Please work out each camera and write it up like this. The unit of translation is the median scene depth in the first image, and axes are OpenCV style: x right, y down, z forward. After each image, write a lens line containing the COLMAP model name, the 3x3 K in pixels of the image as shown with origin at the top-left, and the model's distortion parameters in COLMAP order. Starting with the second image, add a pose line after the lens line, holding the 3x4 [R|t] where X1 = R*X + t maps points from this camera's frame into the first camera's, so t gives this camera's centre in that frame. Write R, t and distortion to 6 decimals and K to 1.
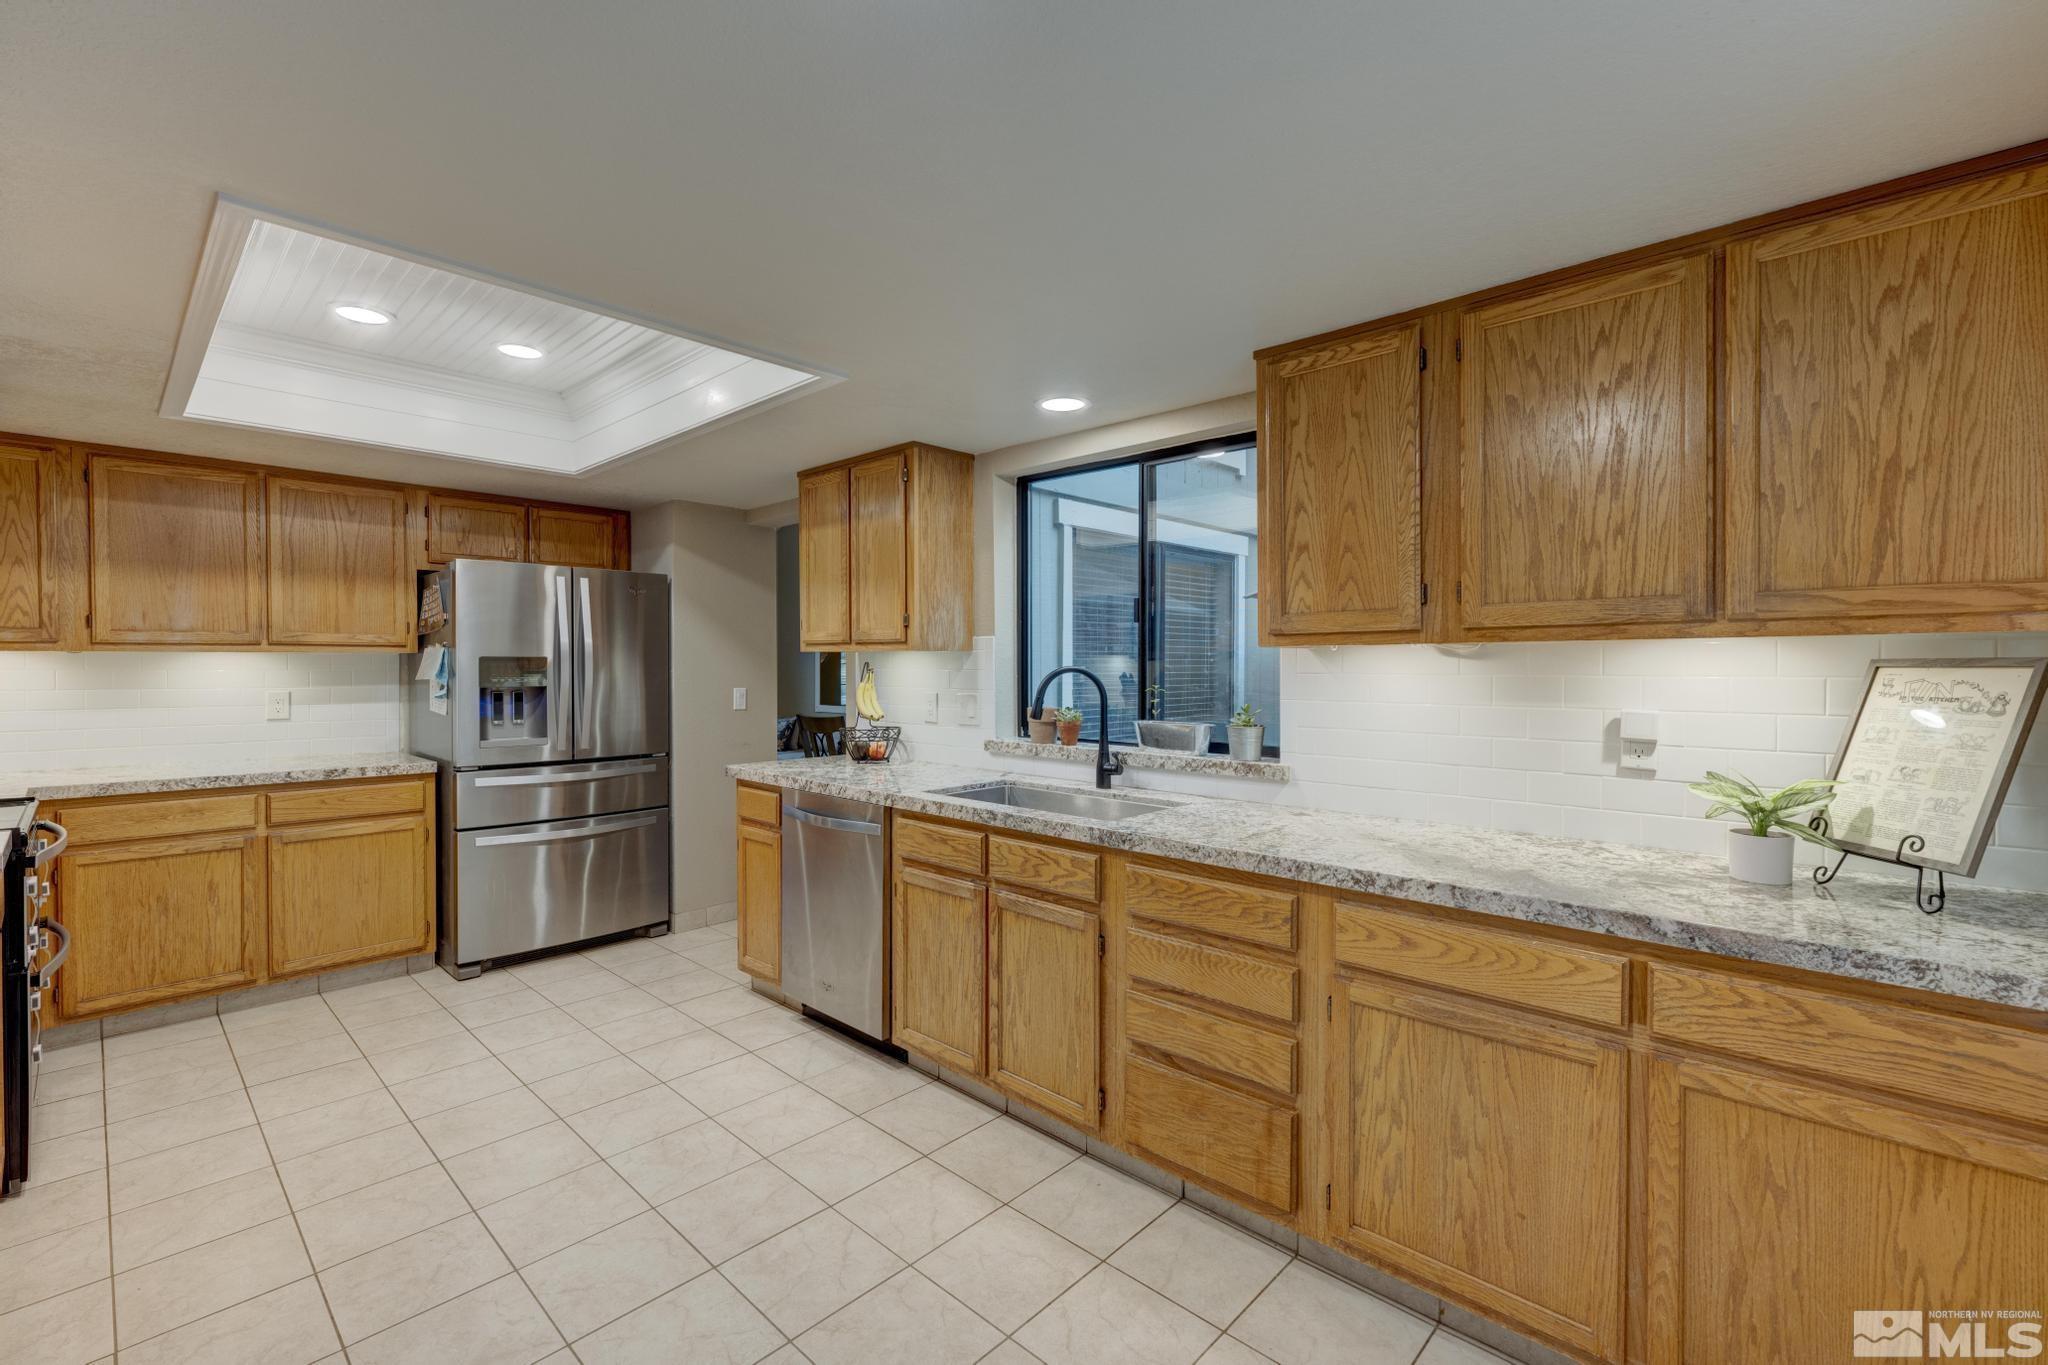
lens RADIAL K [[821.4, 0, 1030.1], [0, 821.4, 672.0], [0, 0, 1]] dist [-0.007860, -0.000158]
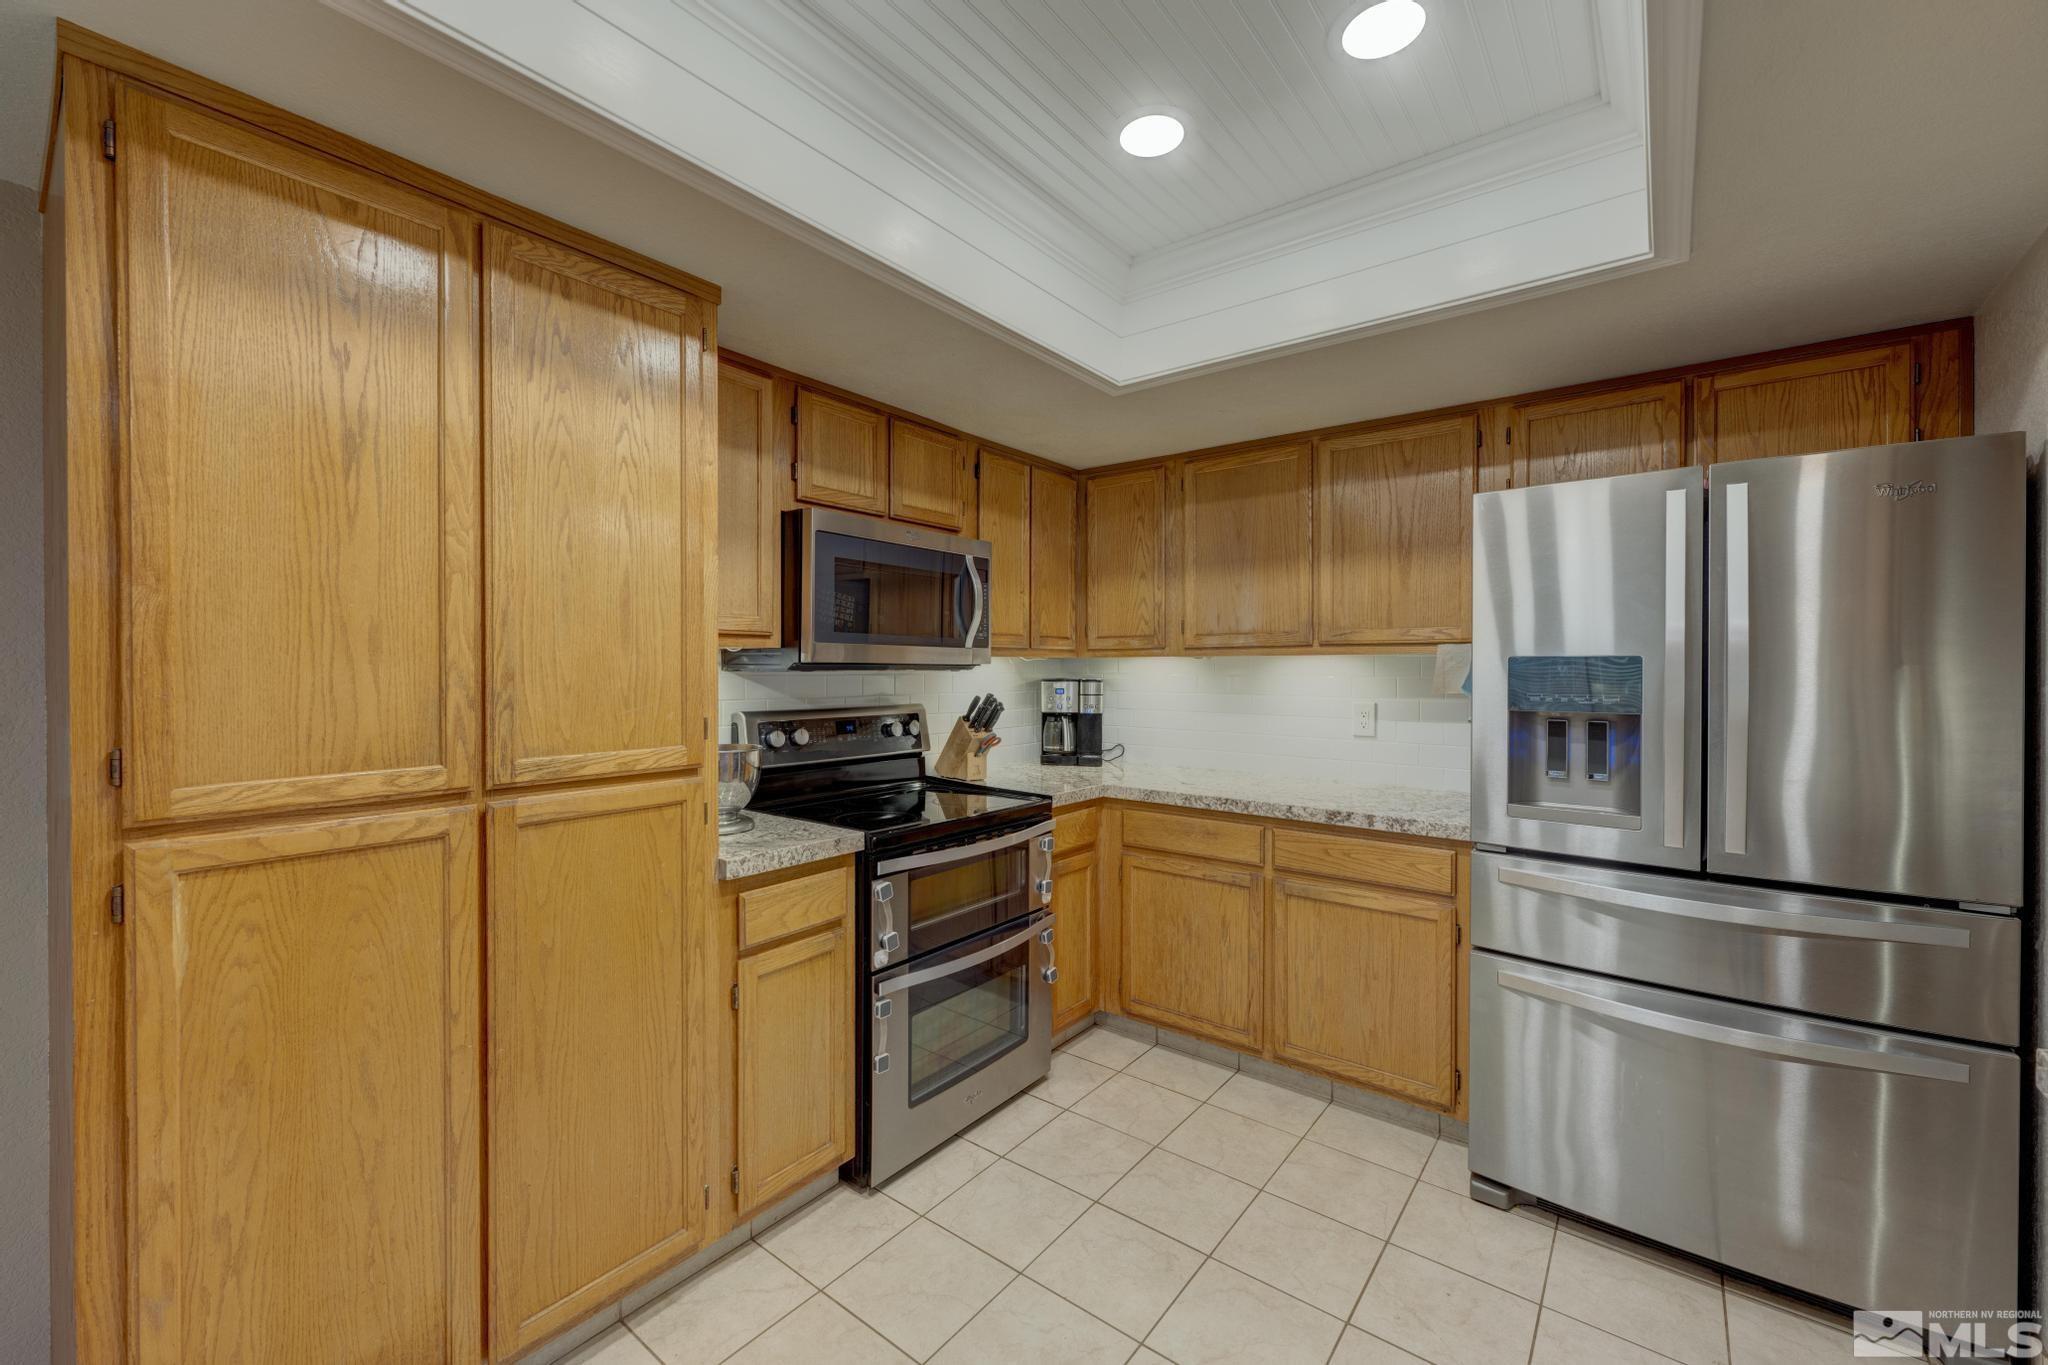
lens RADIAL K [[821.4, 0, 1030.1], [0, 821.4, 672.0], [0, 0, 1]] dist [-0.007860, -0.000158]
pose [[0.059854, -0.000529, -0.998207, -0.126686], [-0.013991, 0.999901, -0.001369, -0.002120], [0.998109, 0.014048, 0.059840, 0.672403]]
